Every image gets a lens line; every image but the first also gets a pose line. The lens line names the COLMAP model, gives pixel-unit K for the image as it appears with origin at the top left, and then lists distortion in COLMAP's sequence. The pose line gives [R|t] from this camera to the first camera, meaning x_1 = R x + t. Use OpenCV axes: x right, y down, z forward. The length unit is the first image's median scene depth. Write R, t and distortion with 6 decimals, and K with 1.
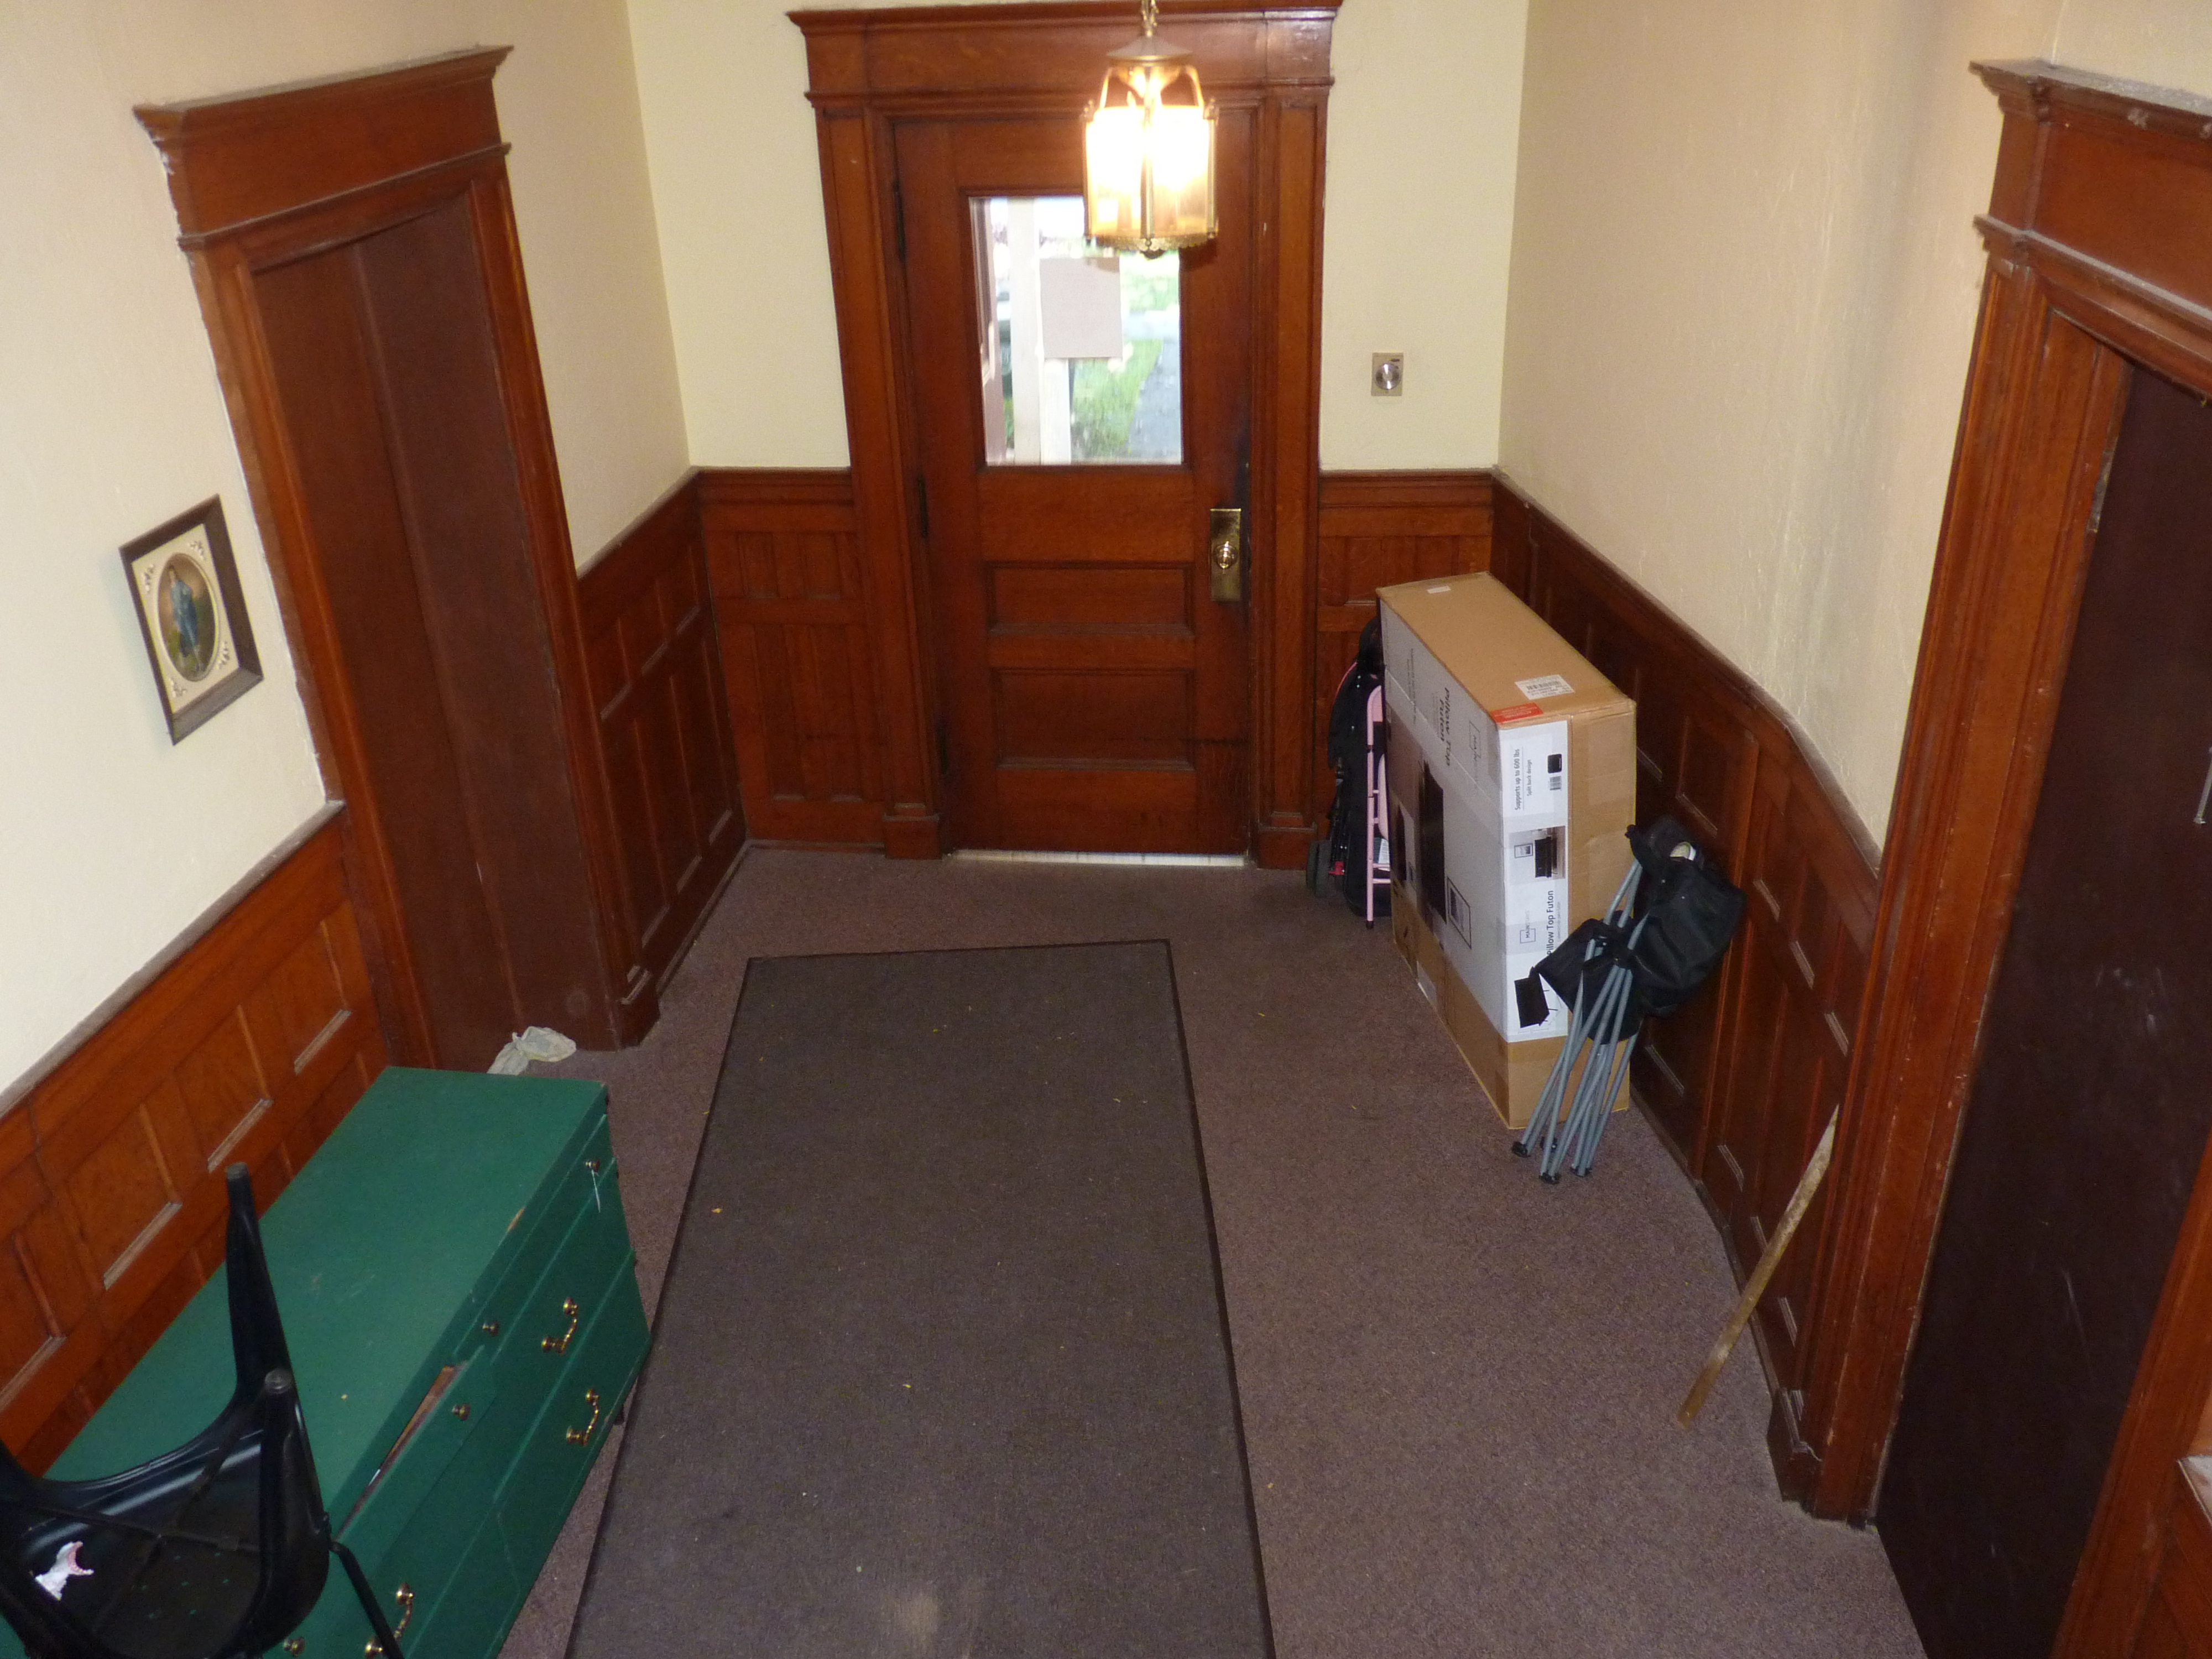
lens RADIAL K [[1786.1, 0, 1104.8], [0, 1786.1, 828.9], [0, 0, 1]] dist [-0.017915, 0.002469]
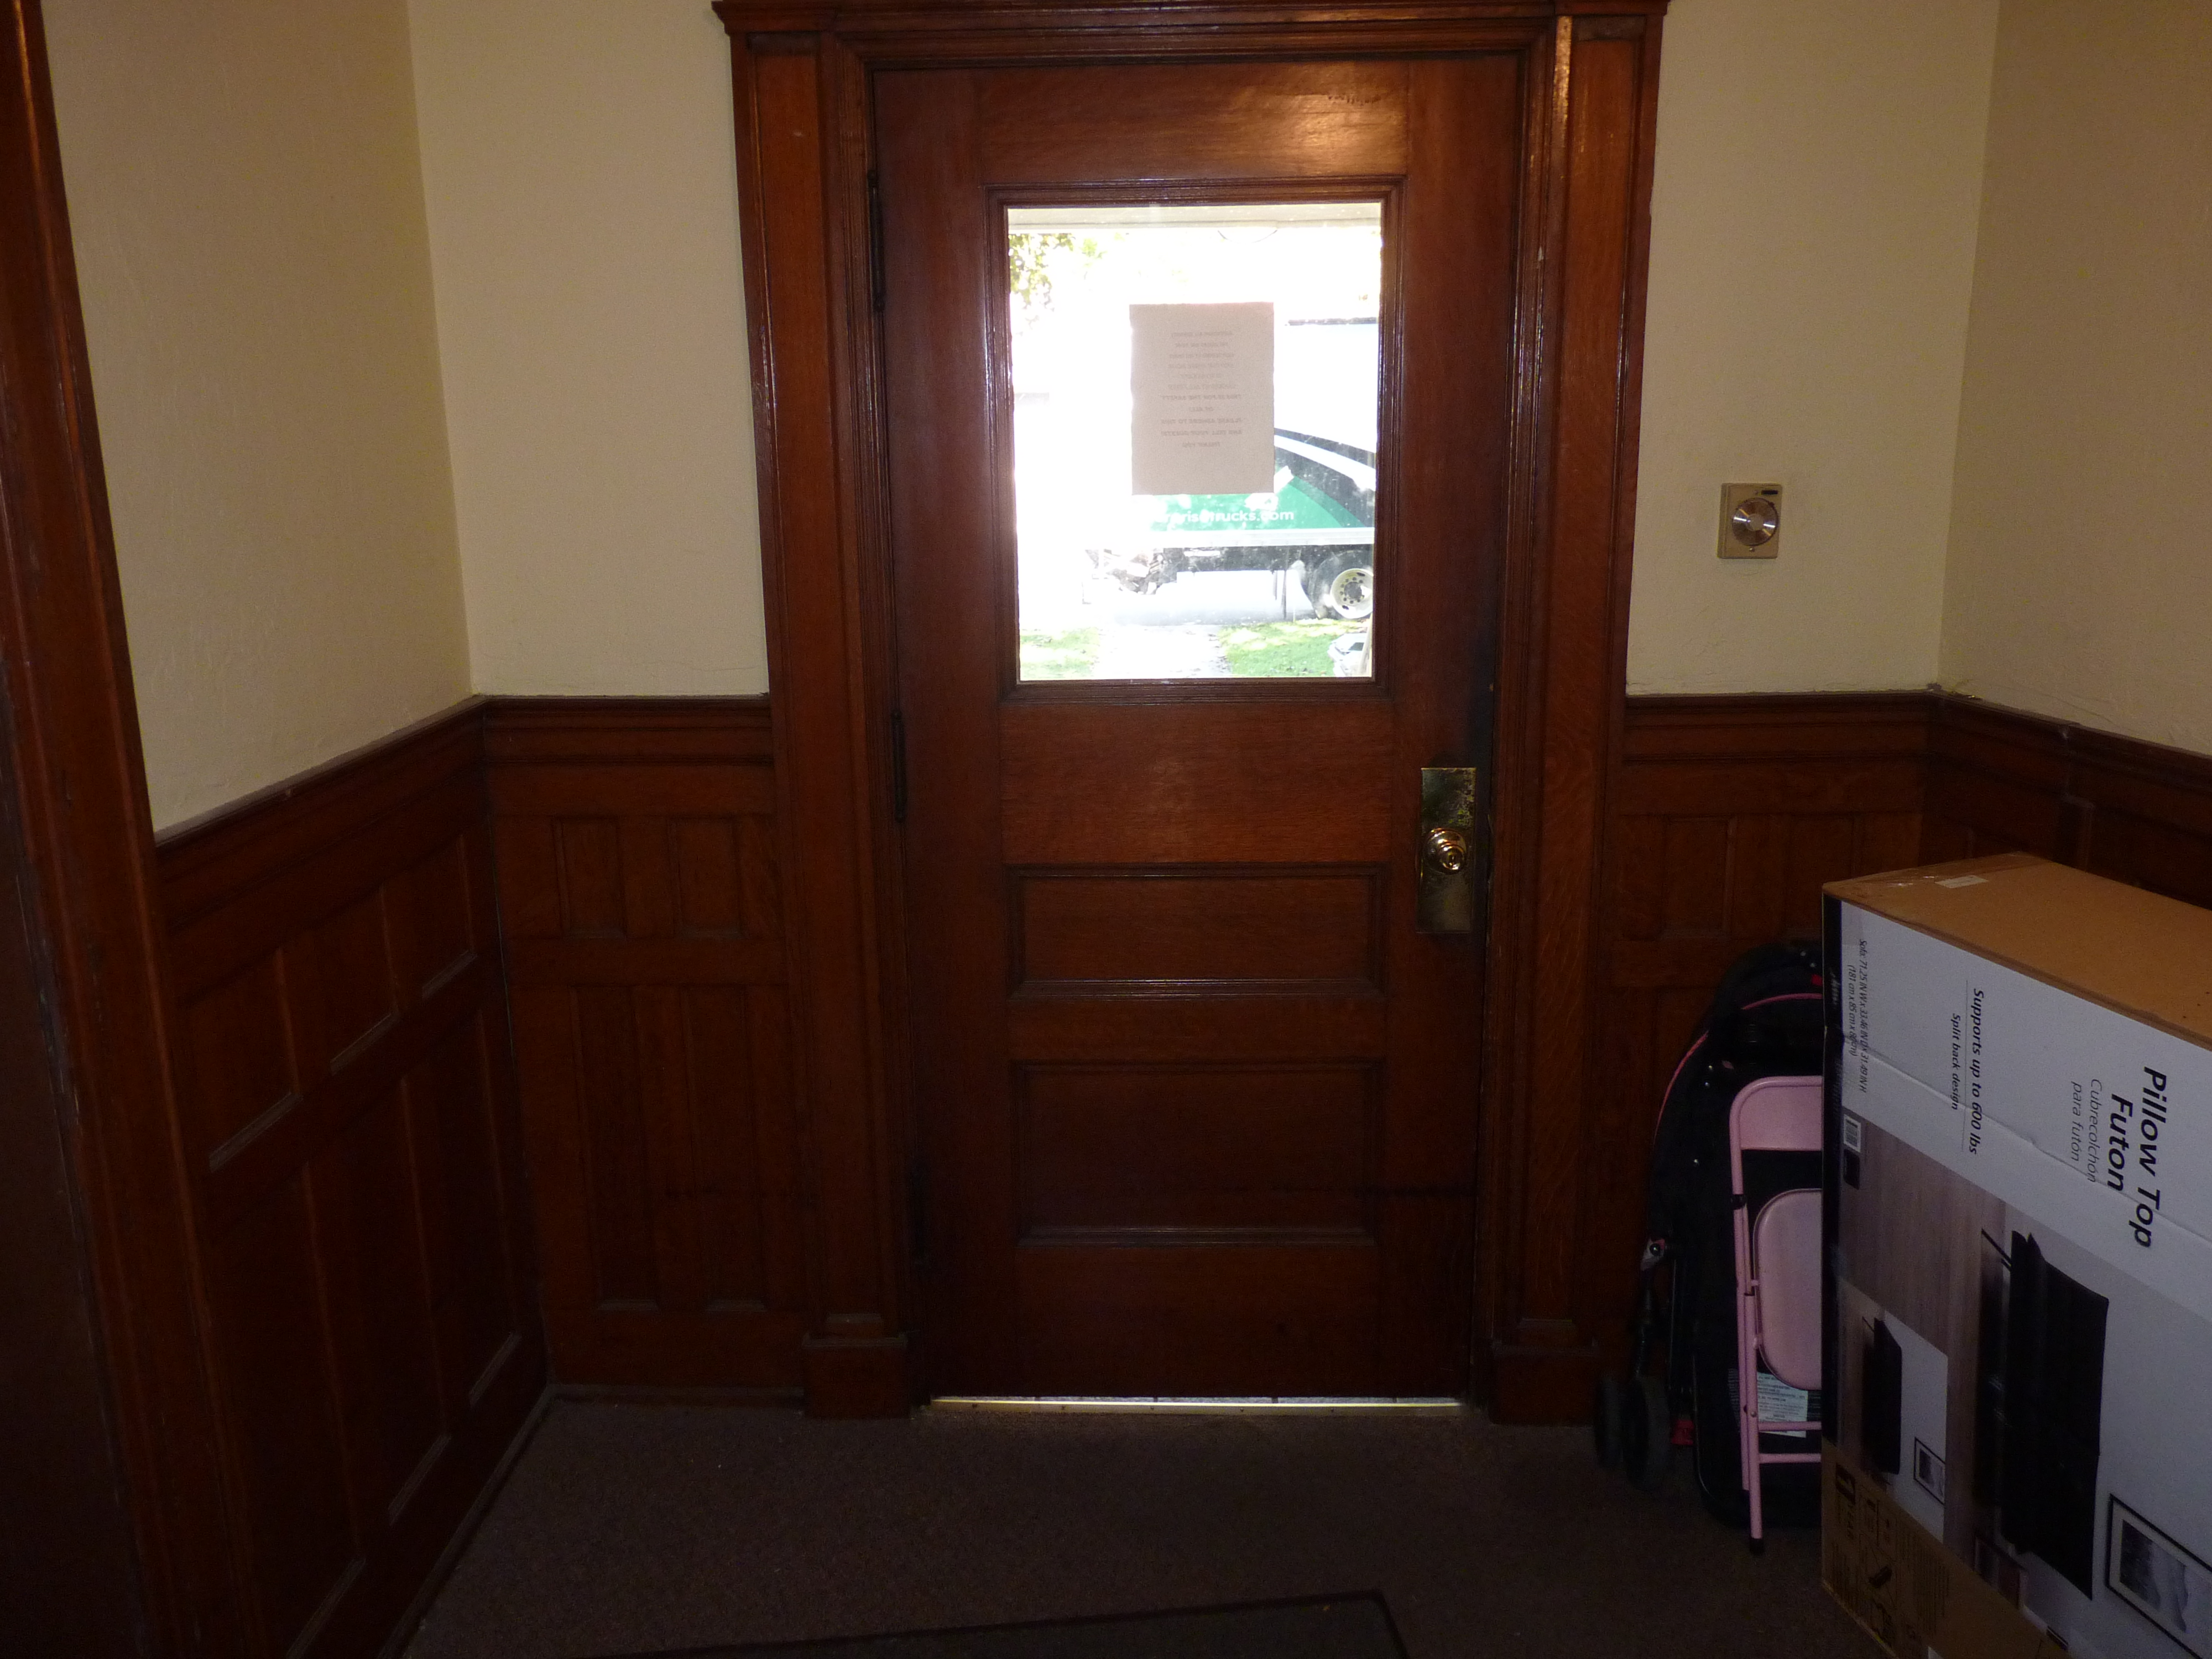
lens RADIAL K [[1786.1, 0, 1110.1], [0, 1786.1, 832.0], [0, 0, 1]] dist [-0.017915, 0.002469]
pose [[0.996740, 0.000313, 0.080675, -0.081235], [0.018832, 0.971466, -0.236429, -0.029342], [-0.078447, 0.237178, 0.968294, 0.465424]]
